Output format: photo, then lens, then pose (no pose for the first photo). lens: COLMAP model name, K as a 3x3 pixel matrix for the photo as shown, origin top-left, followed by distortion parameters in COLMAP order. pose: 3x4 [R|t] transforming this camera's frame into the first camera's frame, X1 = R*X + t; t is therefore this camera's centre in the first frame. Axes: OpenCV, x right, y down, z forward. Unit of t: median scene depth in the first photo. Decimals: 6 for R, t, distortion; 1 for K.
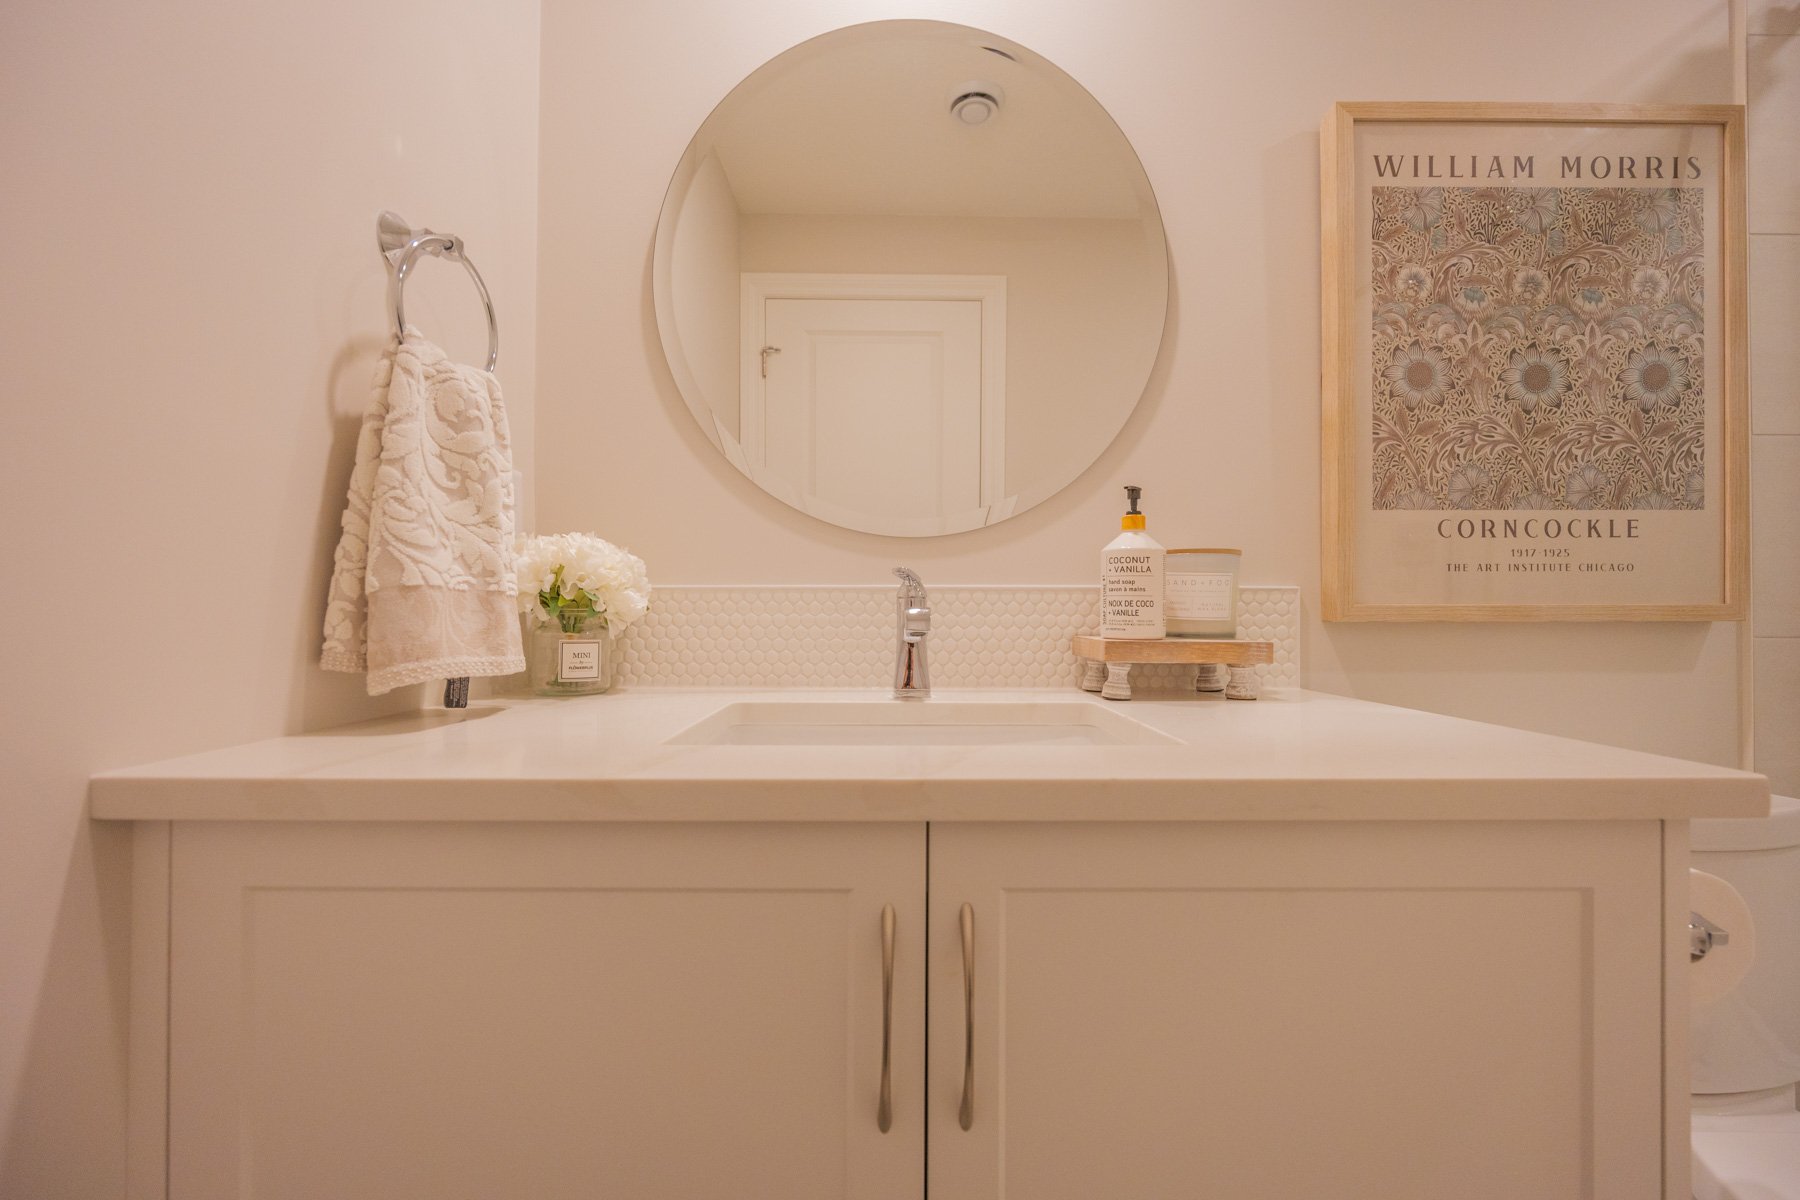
lens RADIAL K [[757.3, 0, 871.2], [0, 757.3, 597.7], [0, 0, 1]] dist [-0.007040, 0.000855]
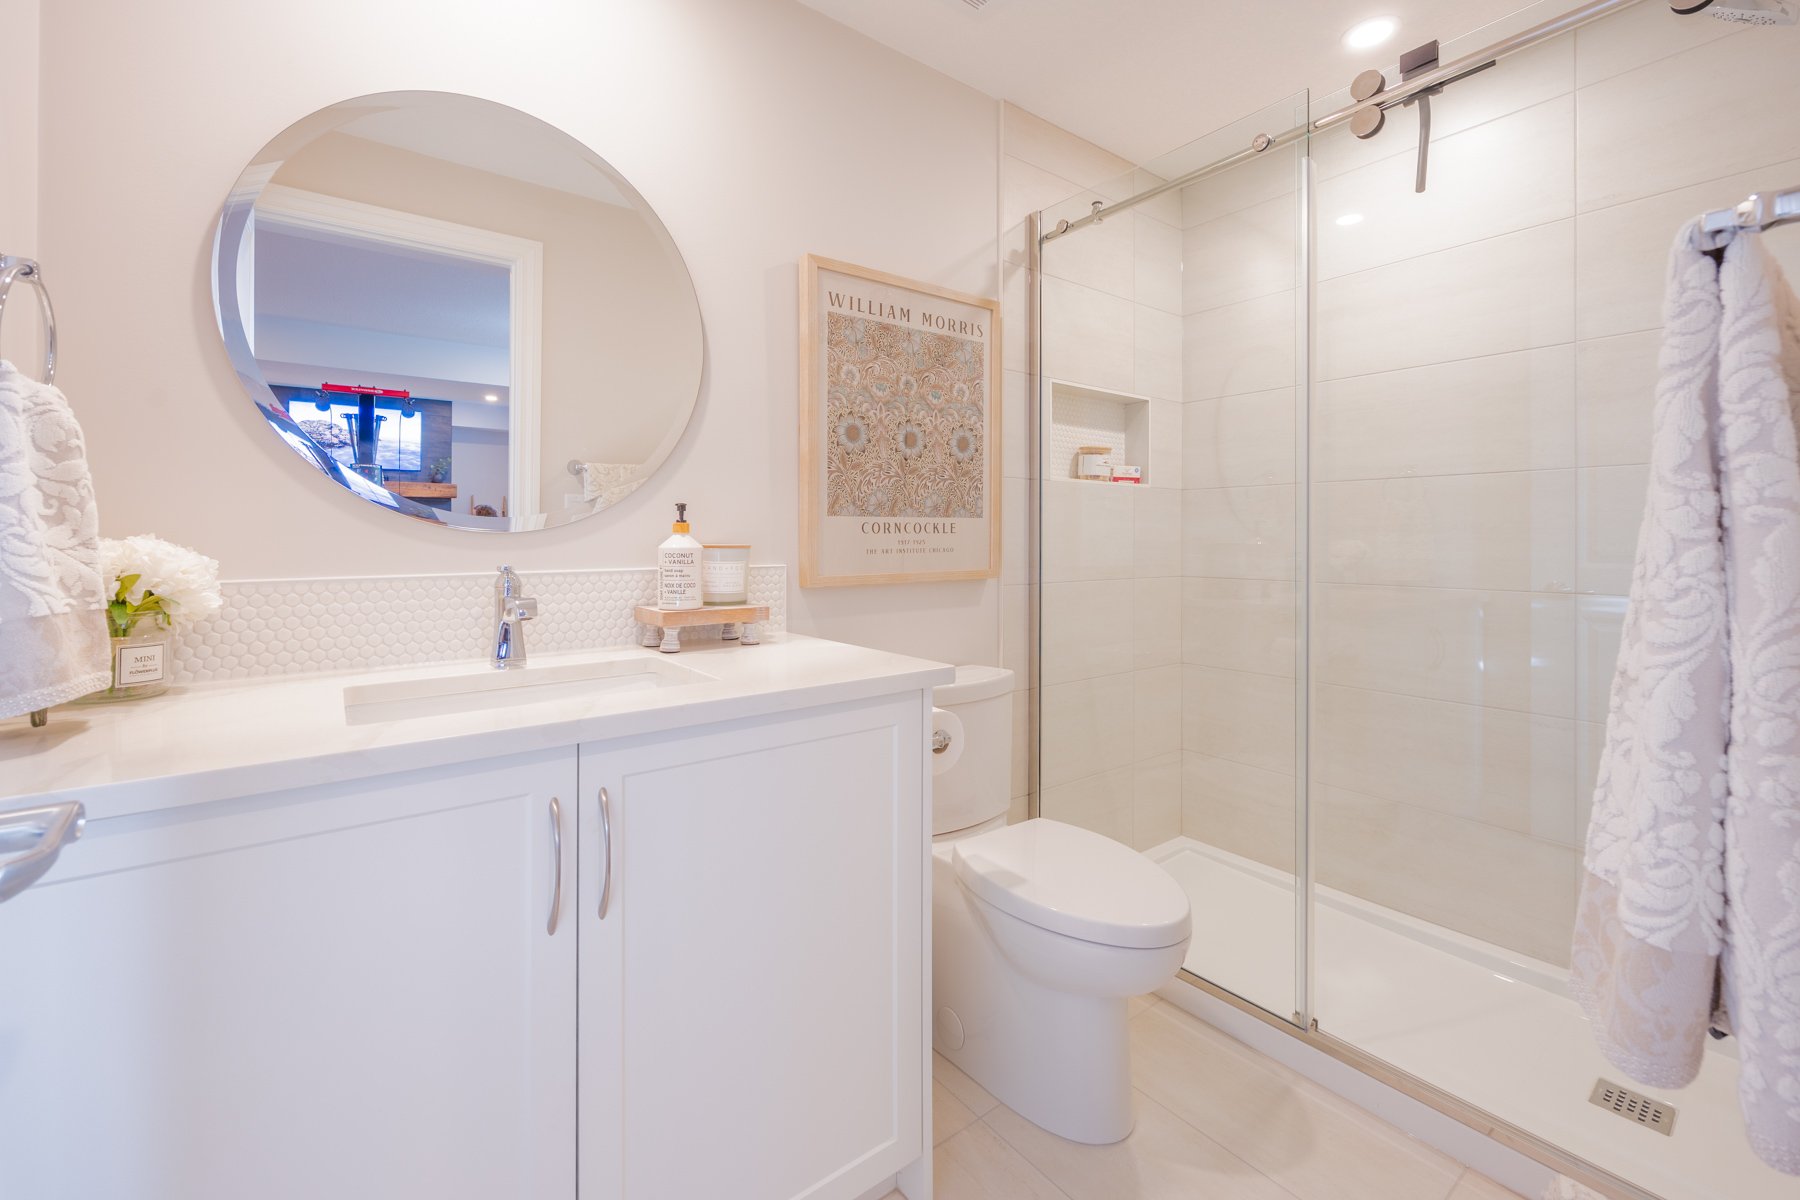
lens RADIAL K [[754.0, 0, 915.3], [0, 754.0, 542.3], [0, 0, 1]] dist [-0.001181, -0.001168]
pose [[0.786047, -0.005058, 0.618146, -0.183504], [-0.003348, 0.999917, 0.012440, -0.088431], [-0.618158, -0.011848, 0.785965, -0.389234]]
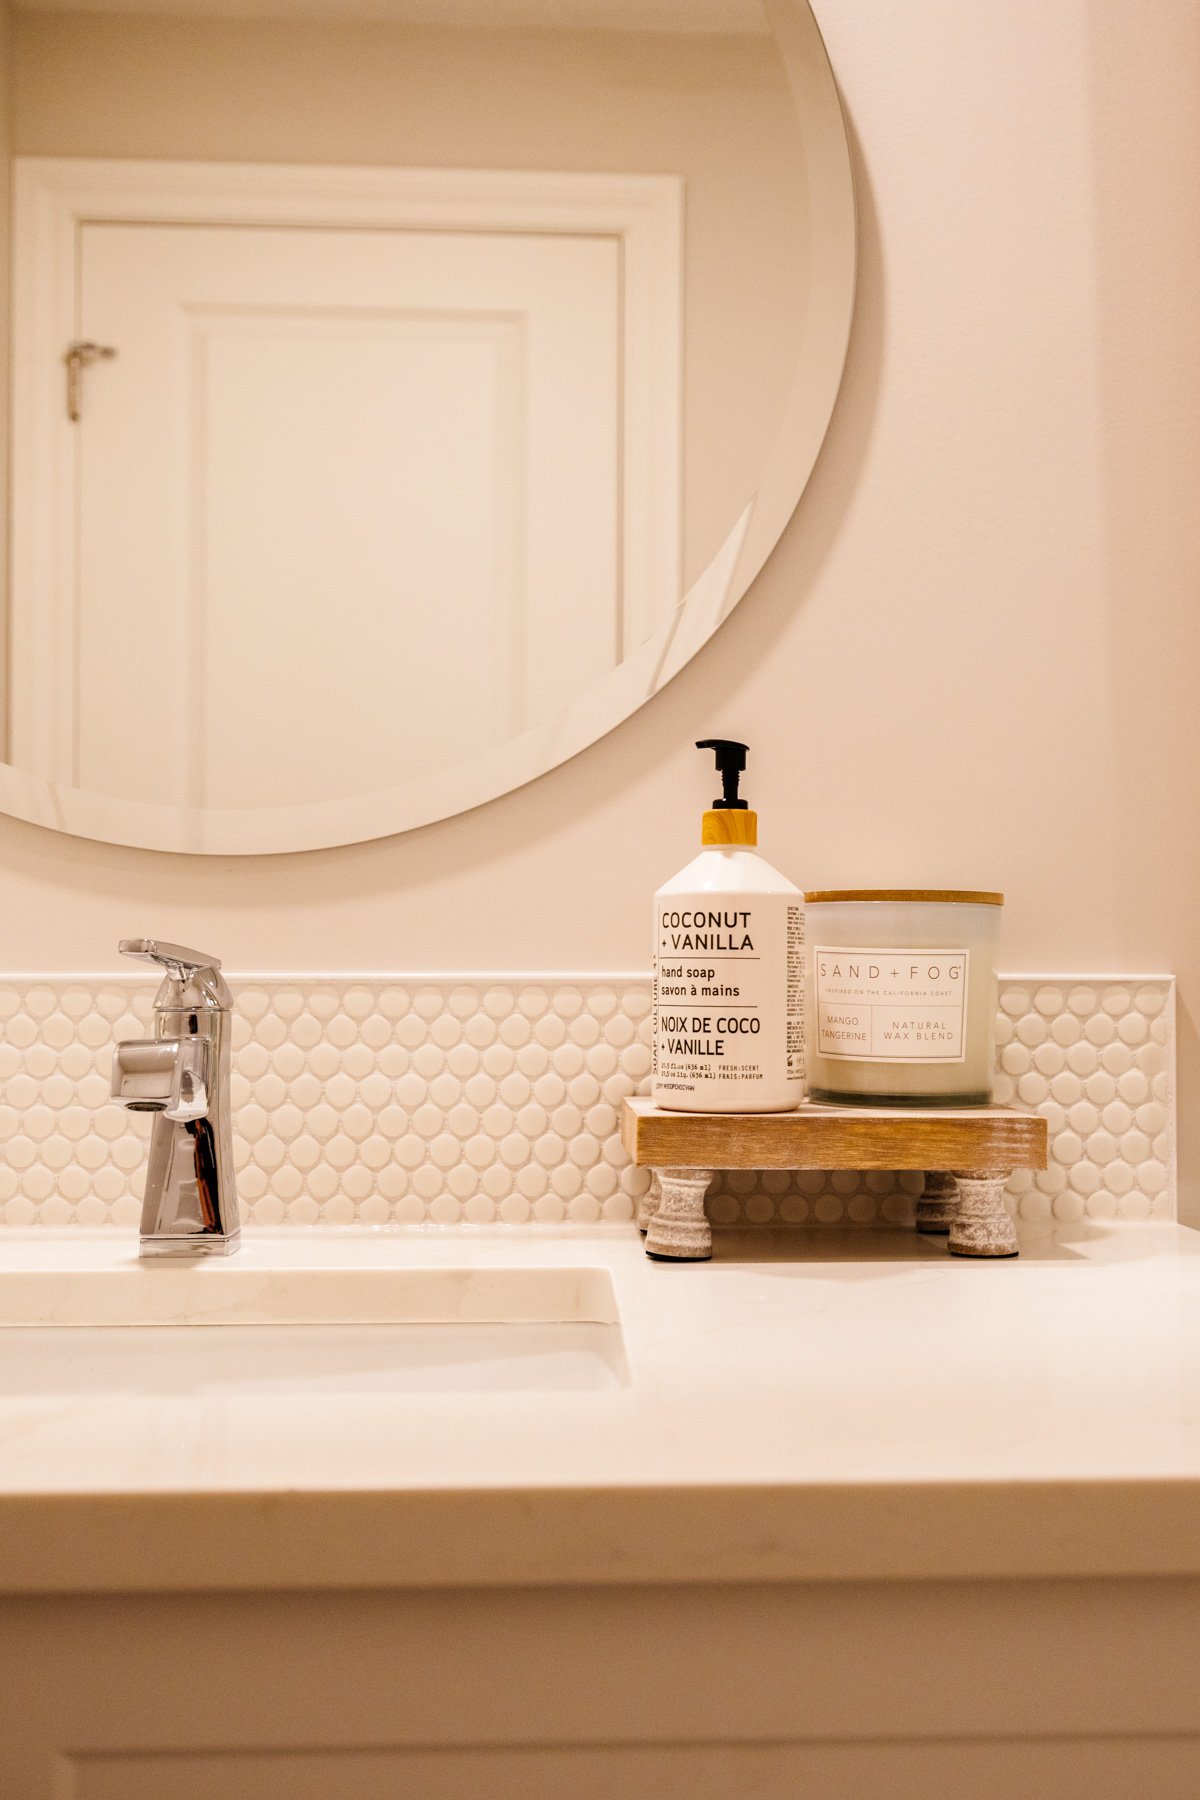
lens RADIAL K [[1915.3, 0, 527.5], [0, 1915.3, 914.4], [0, 0, 1]] dist [-0.000739, 0.000000]
pose [[0.998897, 0.001692, 0.046922, 0.181819], [-0.000574, 0.999716, -0.023840, -0.025815], [-0.046949, 0.023786, 0.998614, -0.039029]]
